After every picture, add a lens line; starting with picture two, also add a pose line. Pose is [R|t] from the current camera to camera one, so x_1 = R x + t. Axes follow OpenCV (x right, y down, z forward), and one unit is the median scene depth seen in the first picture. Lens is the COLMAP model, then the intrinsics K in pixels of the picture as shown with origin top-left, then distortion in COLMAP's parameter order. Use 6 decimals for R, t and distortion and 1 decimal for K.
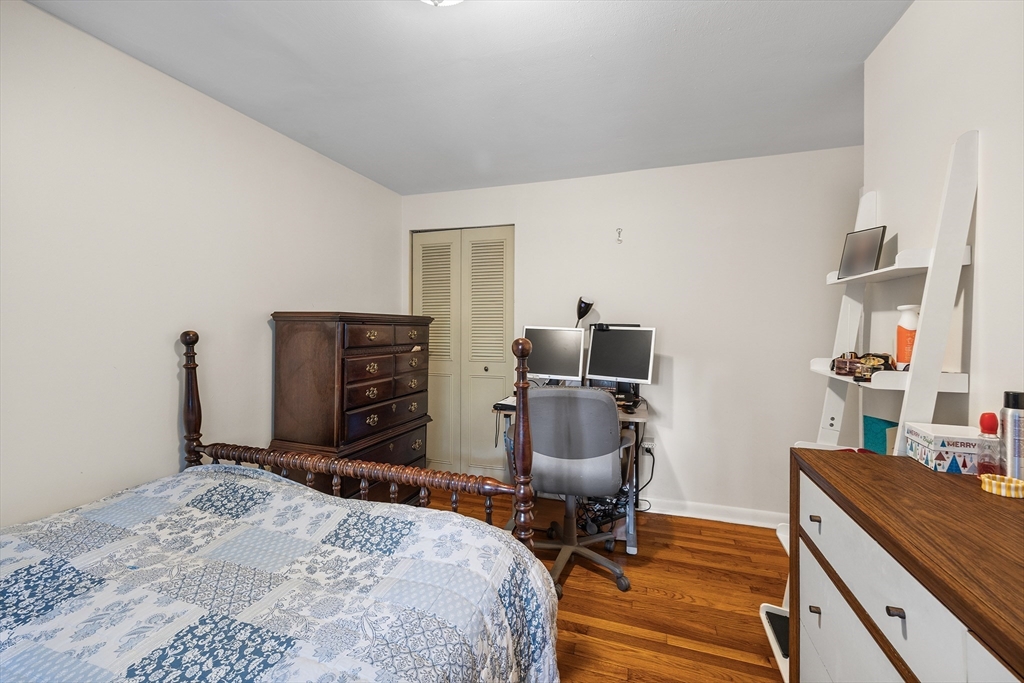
lens RADIAL K [[419.1, 0, 513.4], [0, 419.1, 334.6], [0, 0, 1]] dist [0.002851, 0.000319]
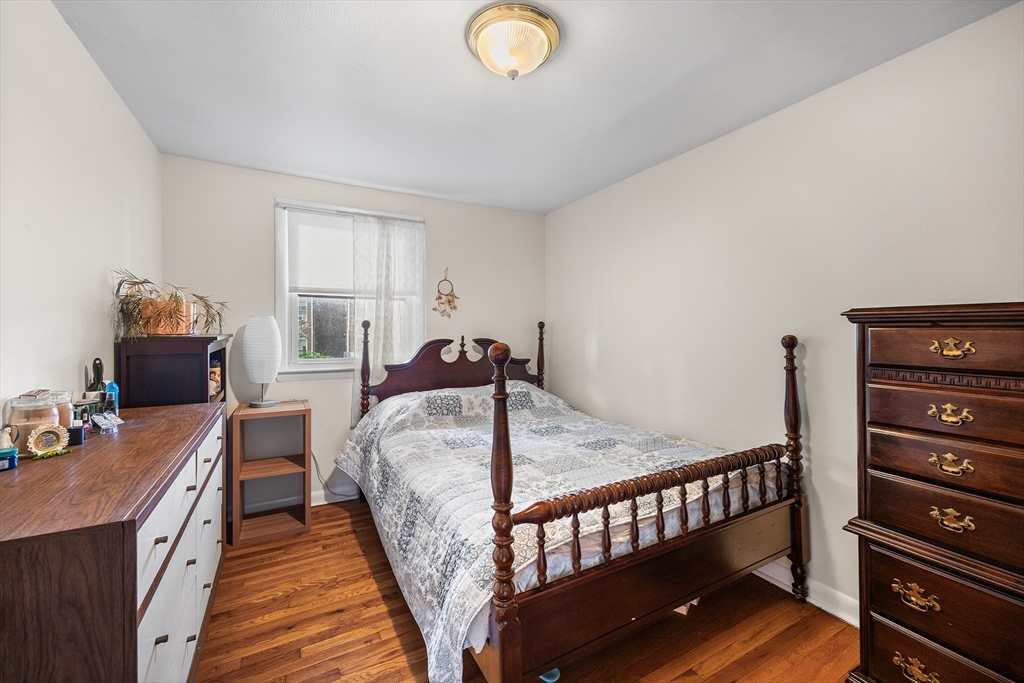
lens RADIAL K [[419.1, 0, 516.2], [0, 419.1, 331.8], [0, 0, 1]] dist [0.002851, 0.000319]
pose [[-0.678431, 0.003496, -0.734656, 0.488904], [-0.012437, 0.999791, 0.016244, -0.026732], [0.734559, 0.020157, -0.678245, 1.211489]]
